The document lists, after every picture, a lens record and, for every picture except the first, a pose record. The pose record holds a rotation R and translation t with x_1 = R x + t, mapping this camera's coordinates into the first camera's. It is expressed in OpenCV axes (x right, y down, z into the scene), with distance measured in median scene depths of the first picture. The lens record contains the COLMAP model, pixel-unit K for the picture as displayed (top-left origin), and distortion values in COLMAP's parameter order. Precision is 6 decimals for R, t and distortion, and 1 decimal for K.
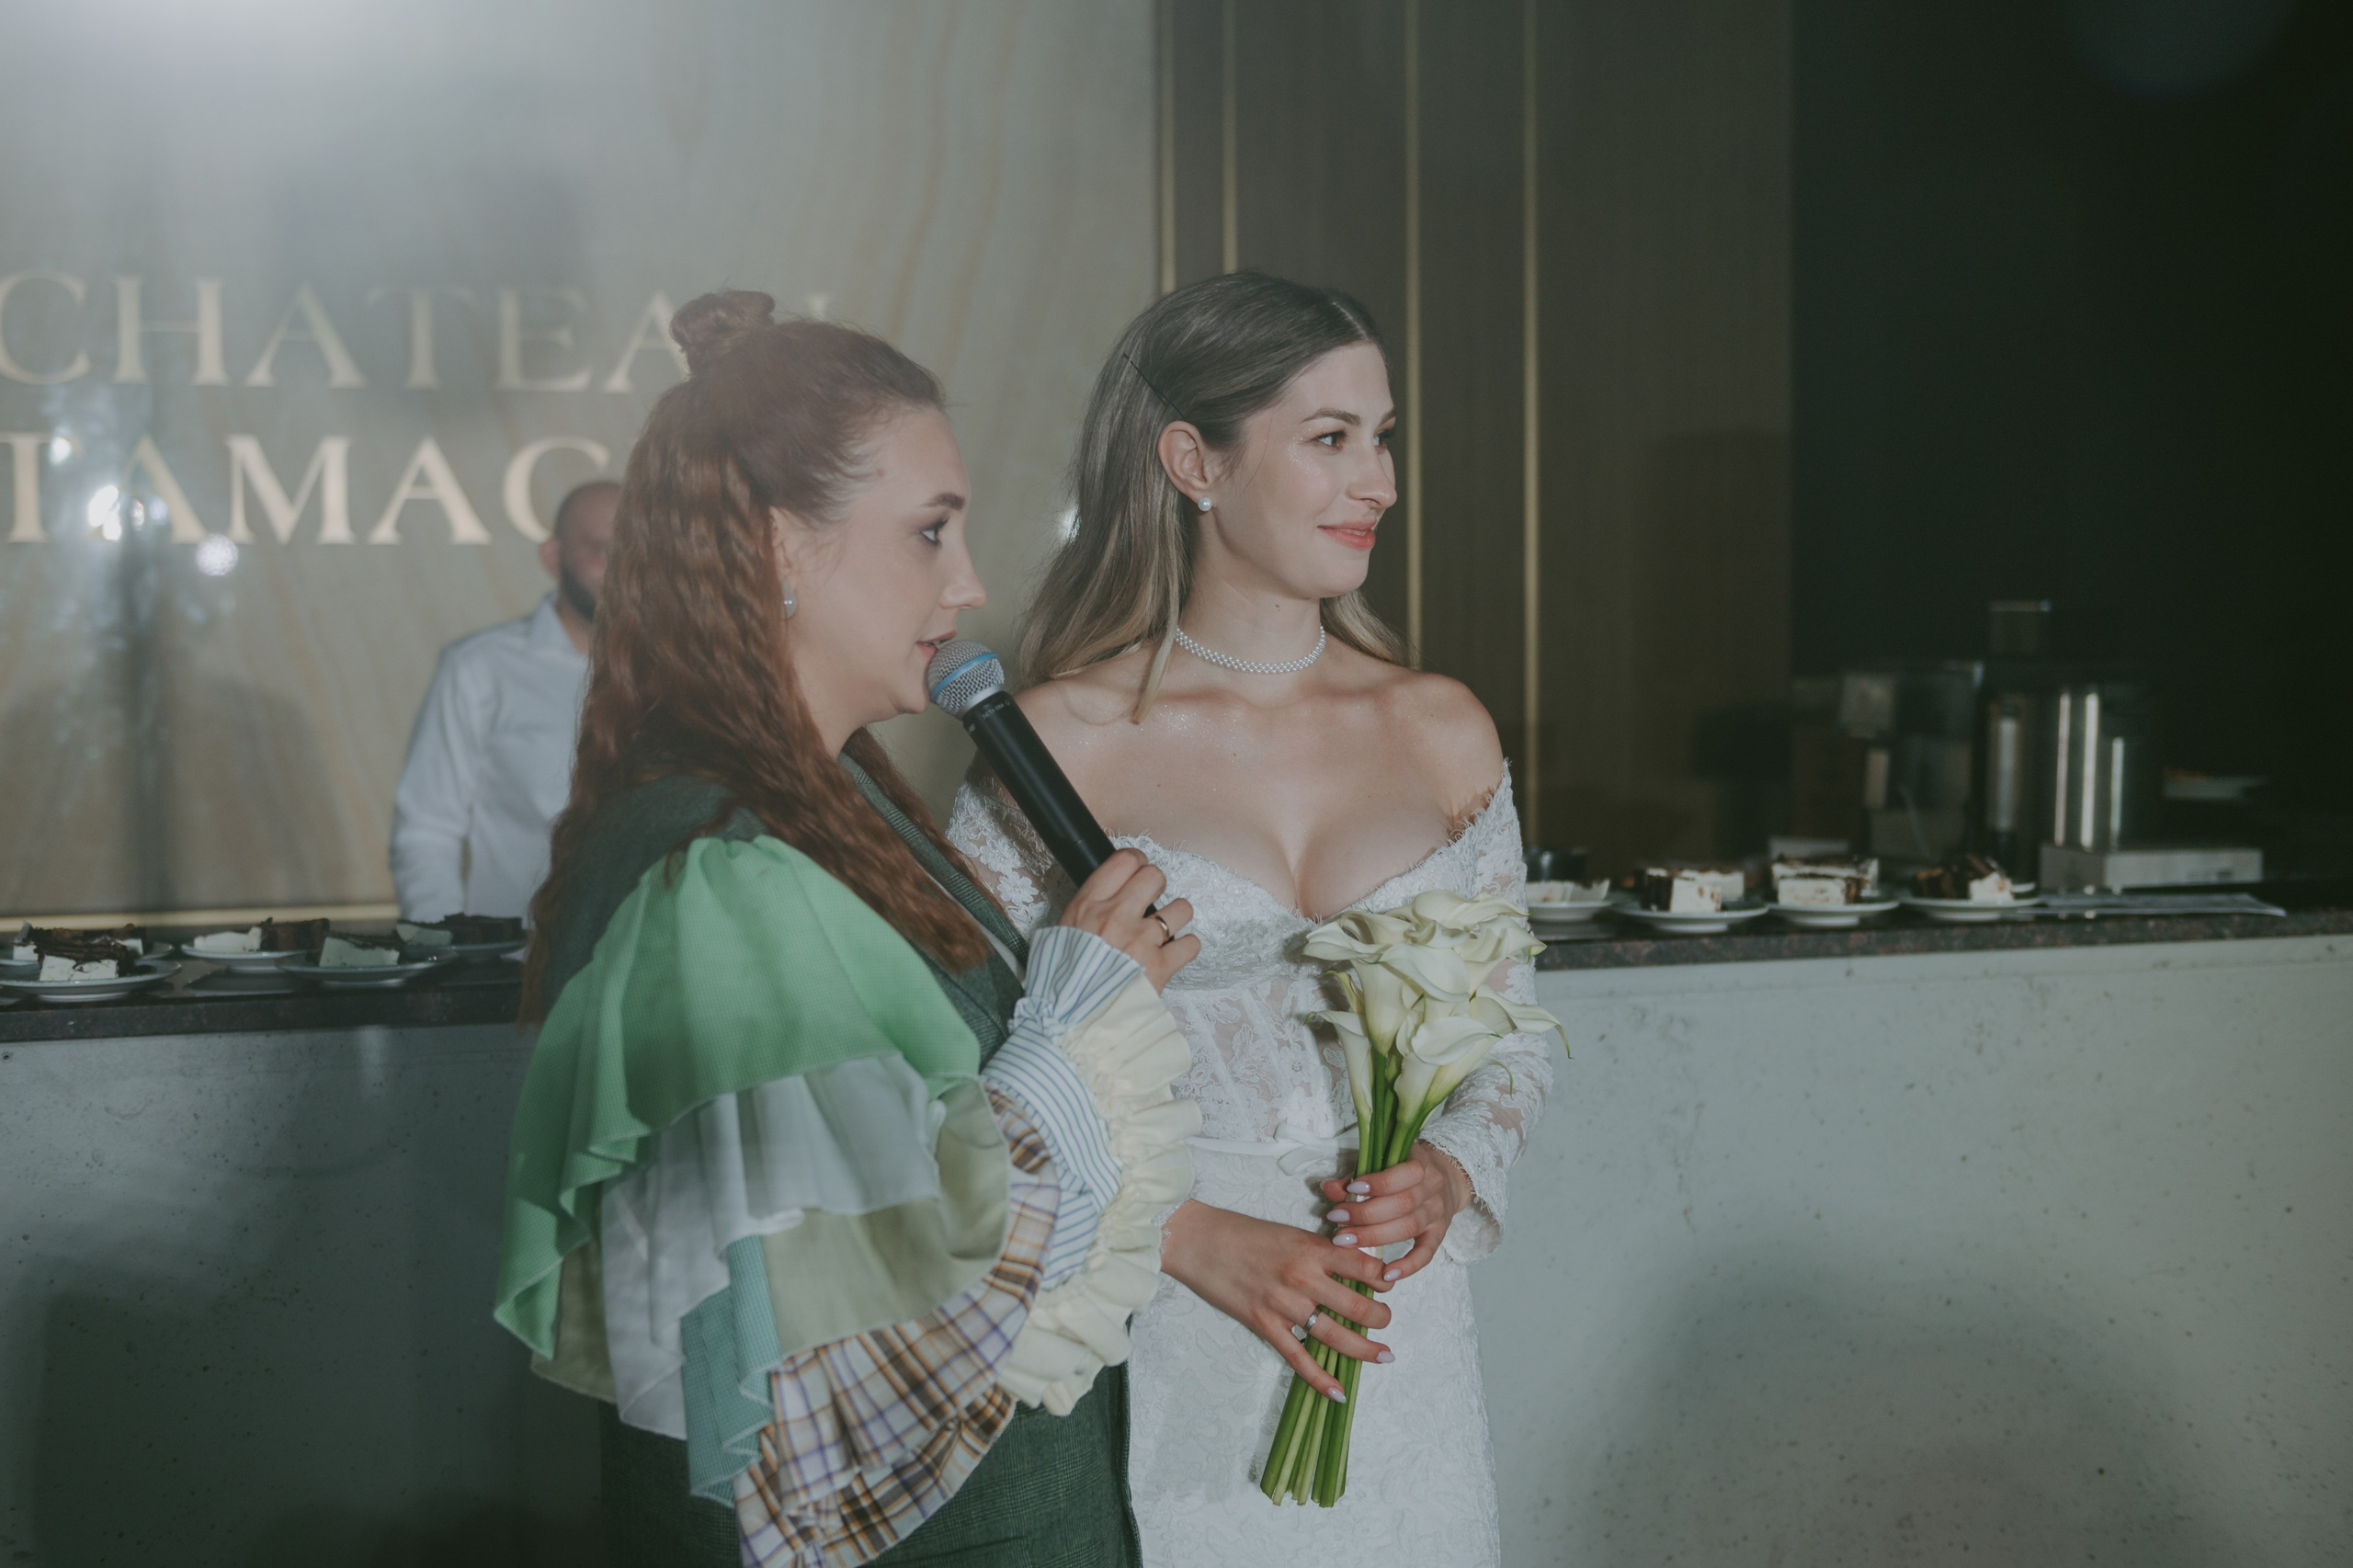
lens RADIAL K [[2926.0, 0, 1176.5], [0, 2926.0, 784.0], [0, 0, 1]] dist [0.001604, 0.012837]
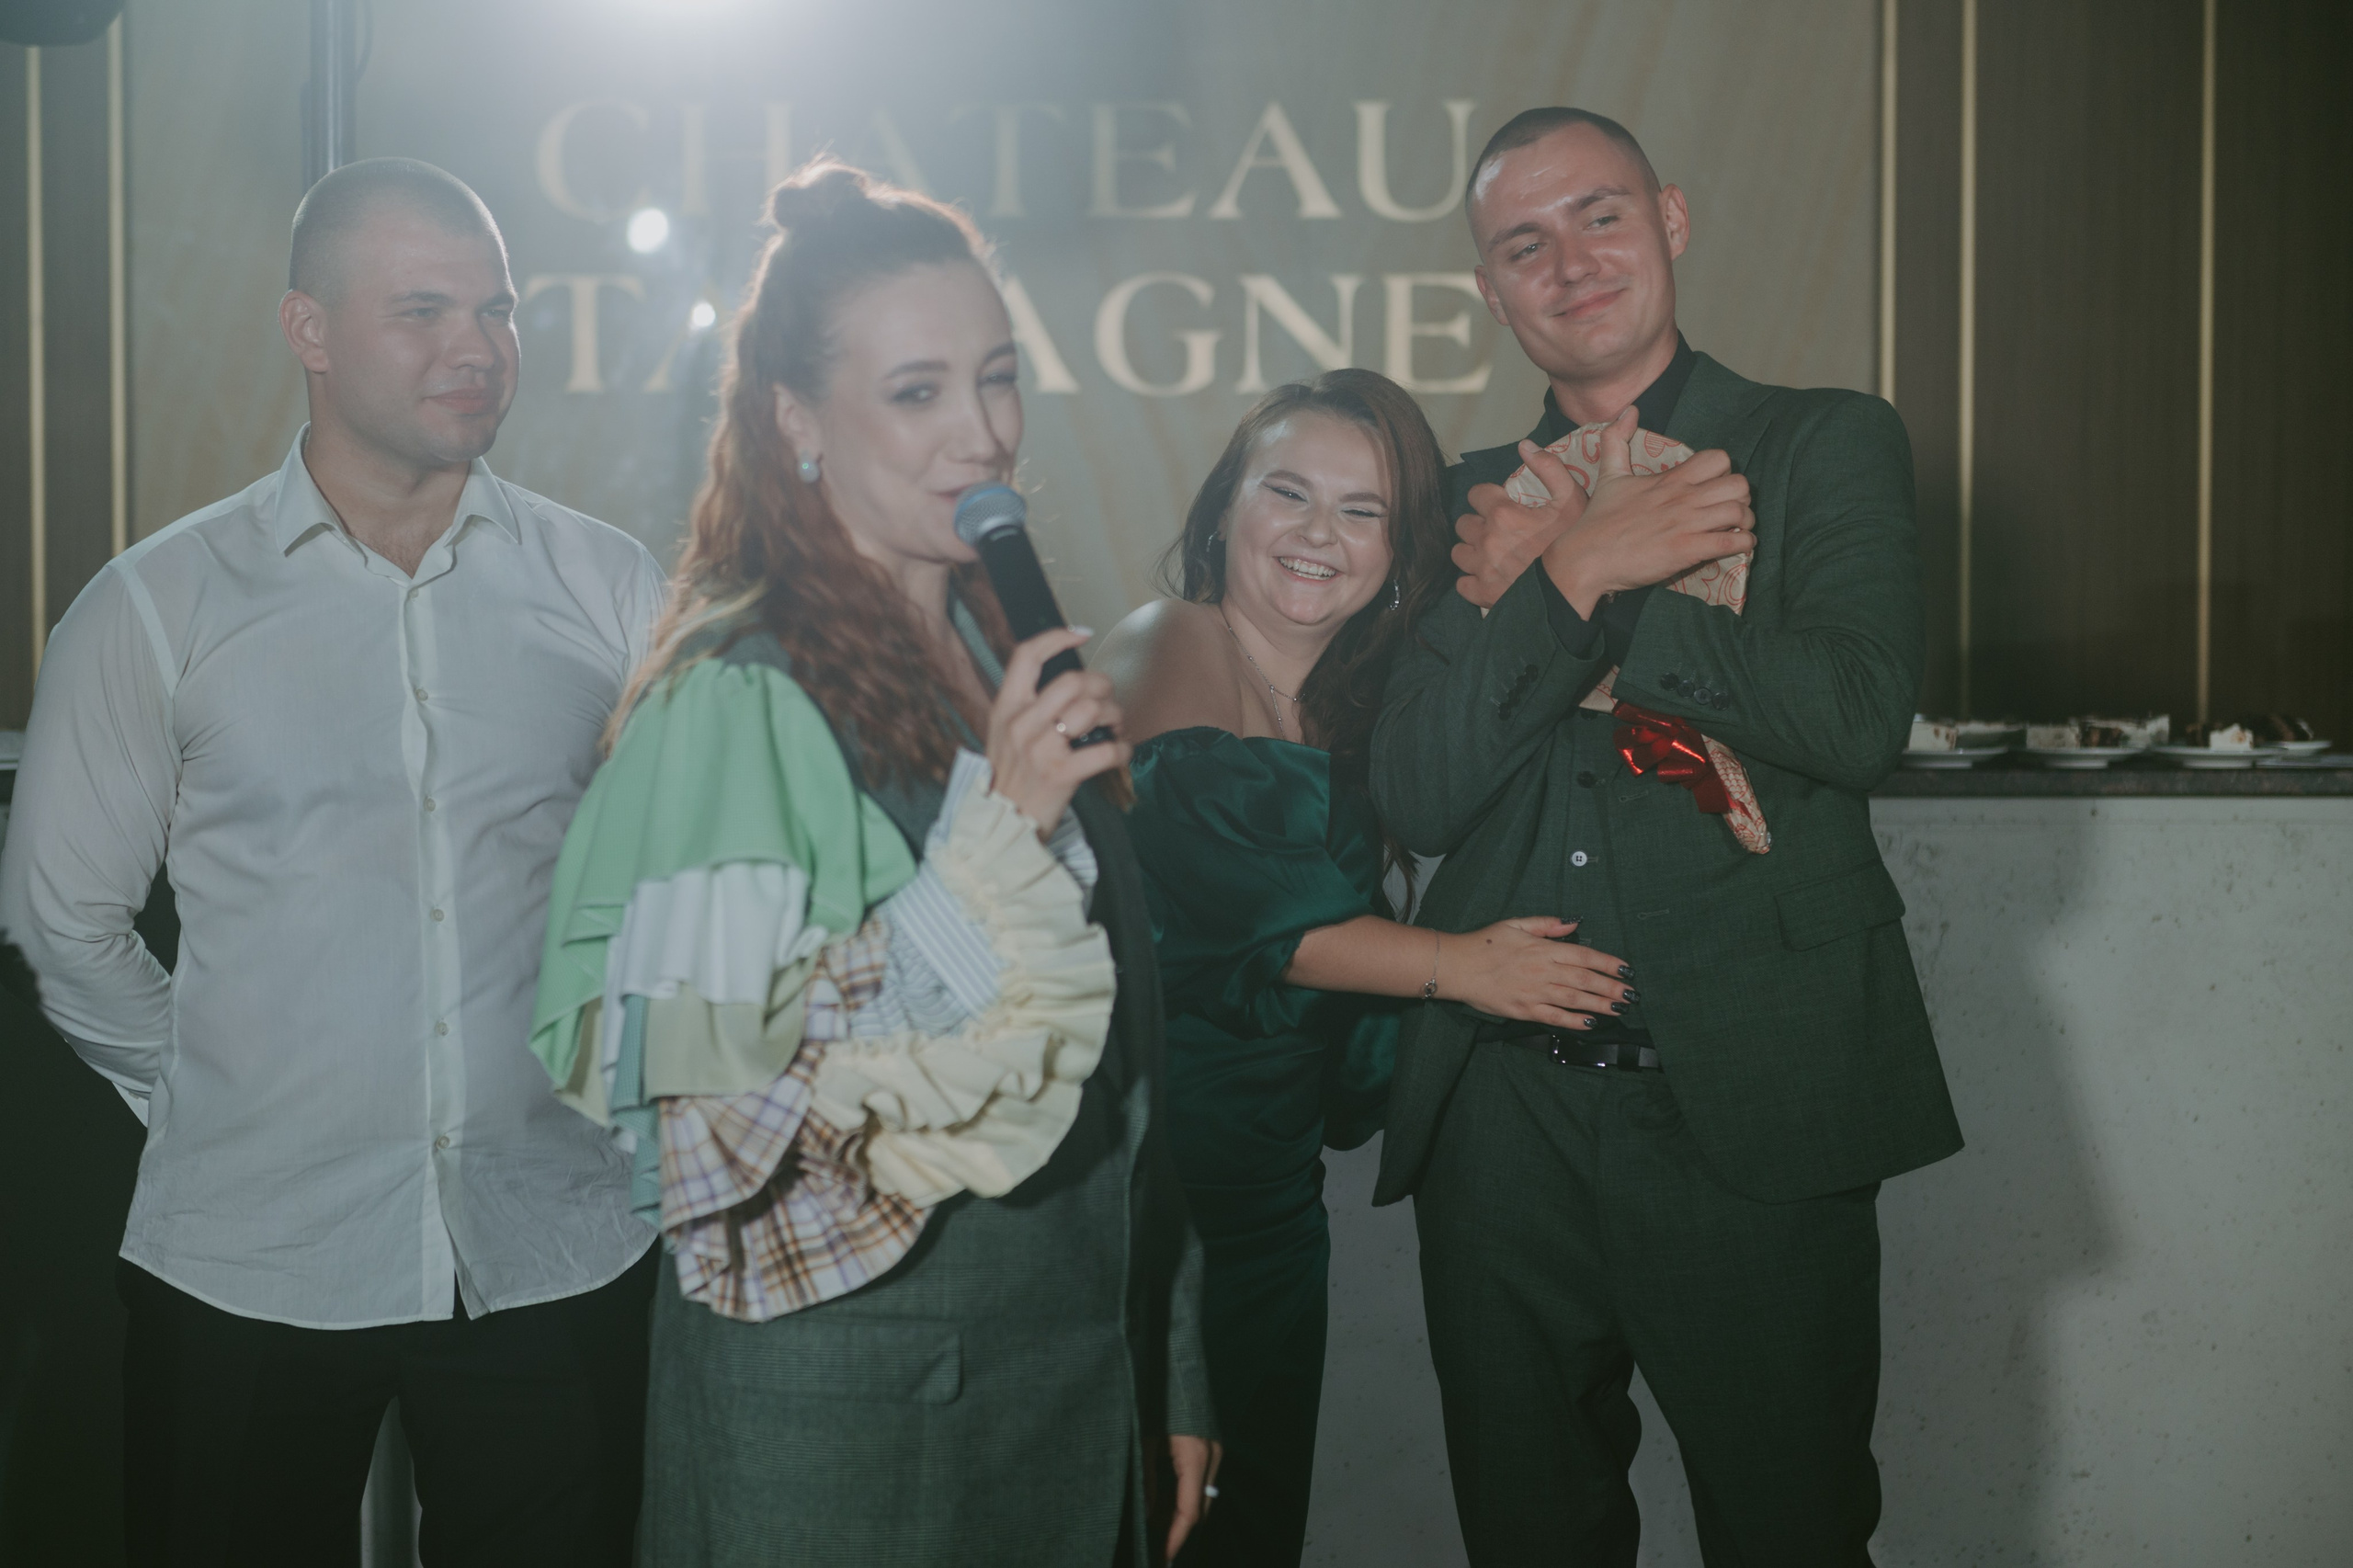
lens RADIAL K [[4954.8, 0, 1176.5], [0, 4954.8, 784.0], [0, 0, 1]] dist [0.087114, 0.367960]
pose [[0.965978, 0.022073, -0.257681, 0.372585], [-0.020373, 0.999750, 0.009266, 0.042697], [0.257821, -0.003701, 0.966186, -0.893690]]
